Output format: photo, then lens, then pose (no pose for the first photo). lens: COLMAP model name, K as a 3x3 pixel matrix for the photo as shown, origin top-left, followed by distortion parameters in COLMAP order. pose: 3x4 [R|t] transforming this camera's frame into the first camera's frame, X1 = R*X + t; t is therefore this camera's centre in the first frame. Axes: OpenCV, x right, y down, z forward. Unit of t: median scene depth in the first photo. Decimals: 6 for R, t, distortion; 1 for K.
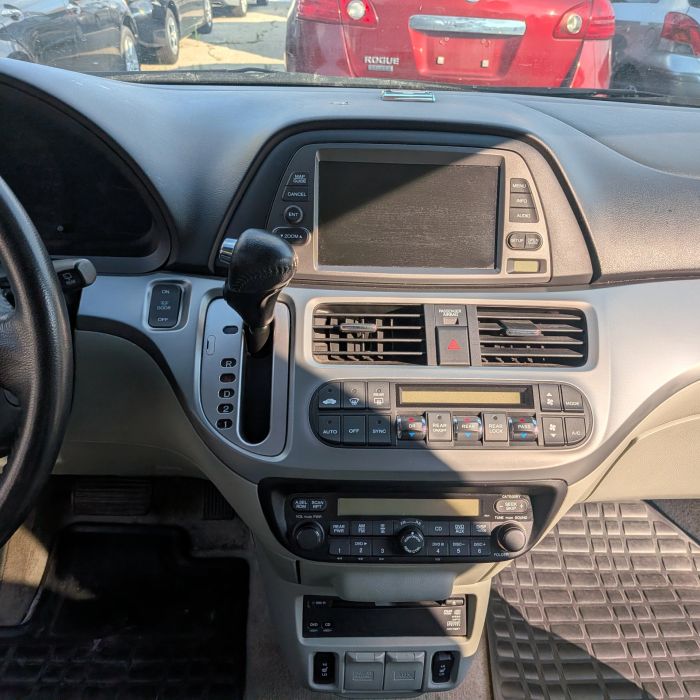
lens RADIAL K [[667.3, 0, 356.7], [0, 667.3, 349.7], [0, 0, 1]] dist [0.049977, -0.101822]
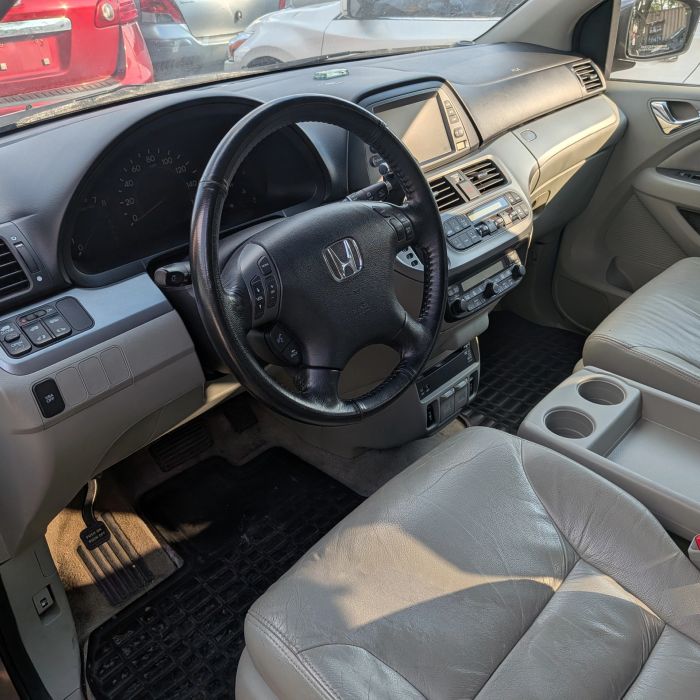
lens RADIAL K [[643.2, 0, 346.9], [0, 643.2, 351.5], [0, 0, 1]] dist [-0.013390, -0.025641]
pose [[0.720002, -0.426019, 0.547818, -1.215554], [0.396043, 0.900468, 0.179739, -0.052586], [-0.569865, 0.087547, 0.817061, -0.257617]]
